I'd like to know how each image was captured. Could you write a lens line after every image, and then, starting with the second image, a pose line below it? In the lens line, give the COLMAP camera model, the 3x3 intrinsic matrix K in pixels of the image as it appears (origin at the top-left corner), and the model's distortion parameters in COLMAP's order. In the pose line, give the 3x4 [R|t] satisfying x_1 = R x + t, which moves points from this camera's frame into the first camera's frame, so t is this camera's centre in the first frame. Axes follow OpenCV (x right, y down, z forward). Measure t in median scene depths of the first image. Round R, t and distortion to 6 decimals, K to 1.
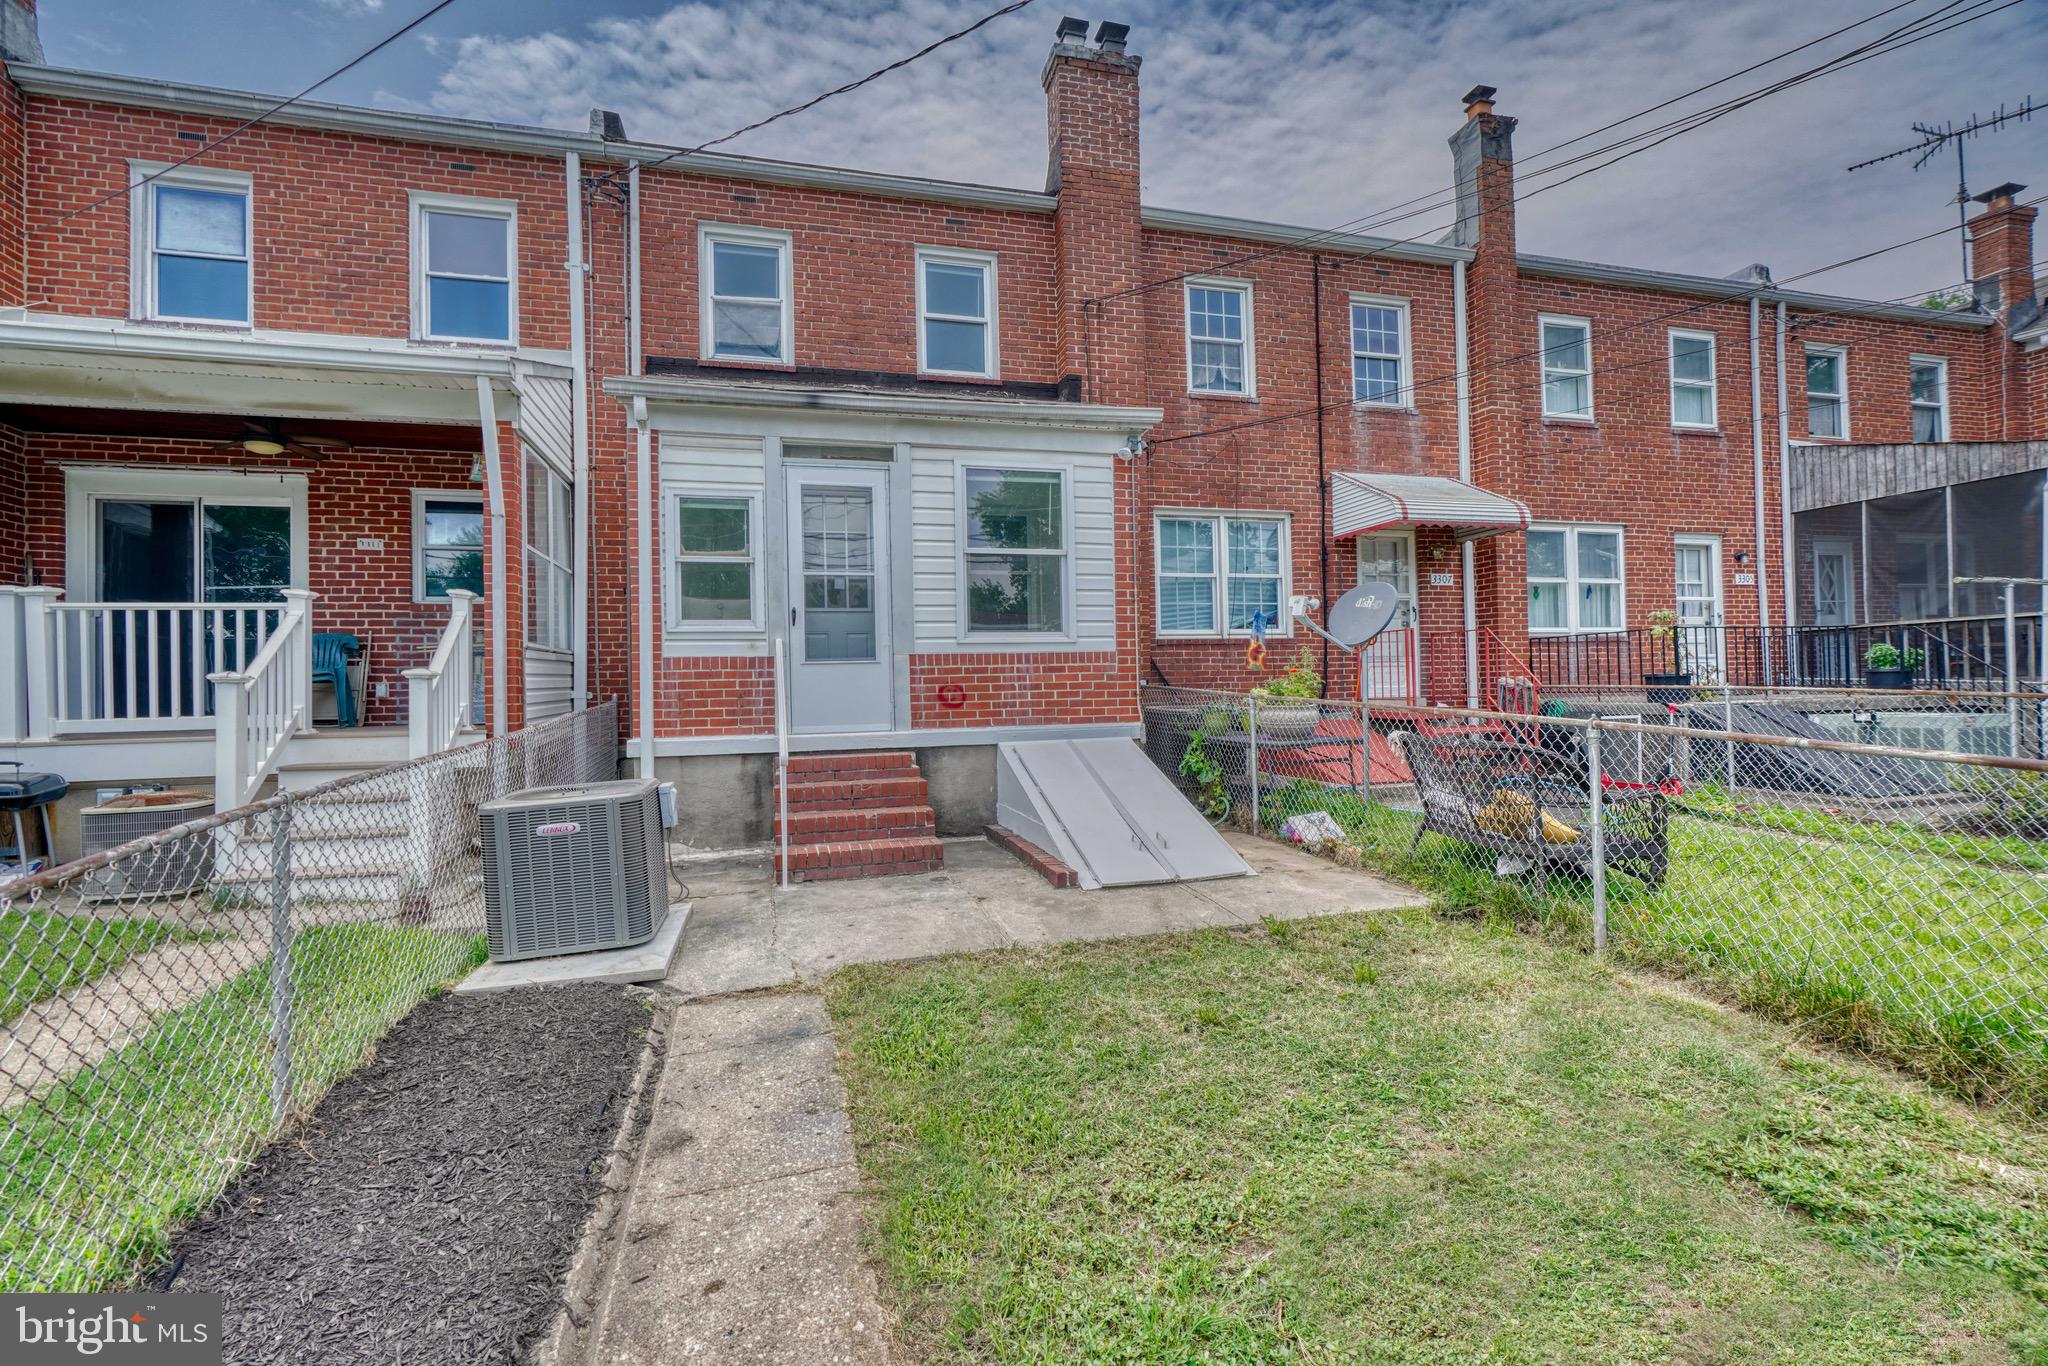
lens RADIAL K [[911.0, 0, 1024.0], [0, 911.0, 683.0], [0, 0, 1]] dist [-0.013158, 0.005446]
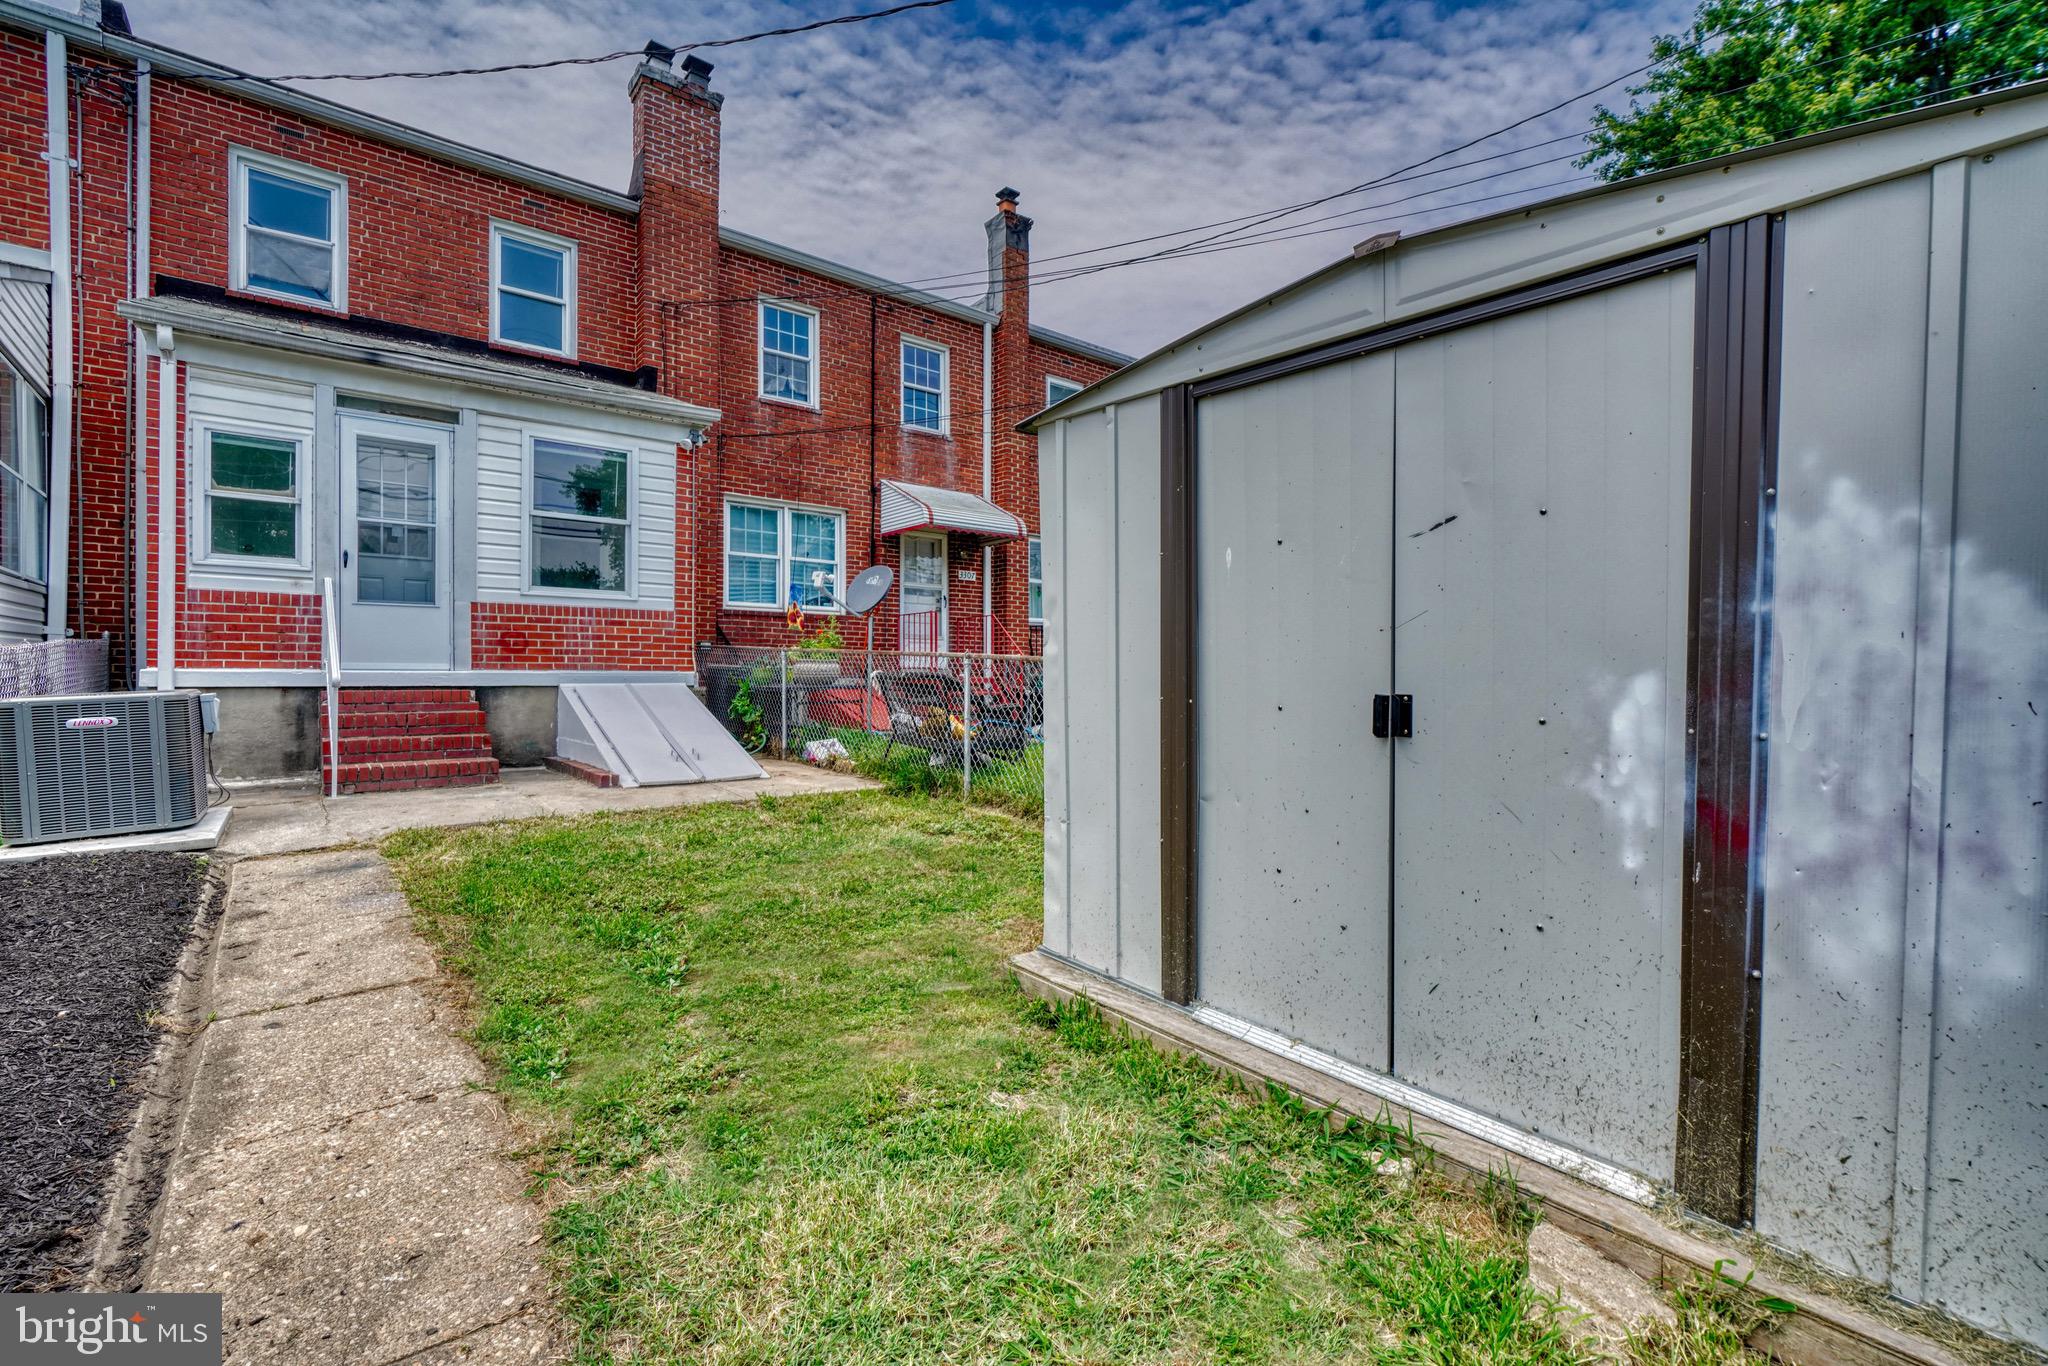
lens RADIAL K [[911.0, 0, 1024.0], [0, 911.0, 683.0], [0, 0, 1]] dist [-0.013158, 0.005446]
pose [[0.915082, 0.022514, 0.402639, 0.038194], [-0.023672, 0.999718, -0.002101, 0.043699], [-0.402573, -0.007608, 0.915356, -0.224254]]
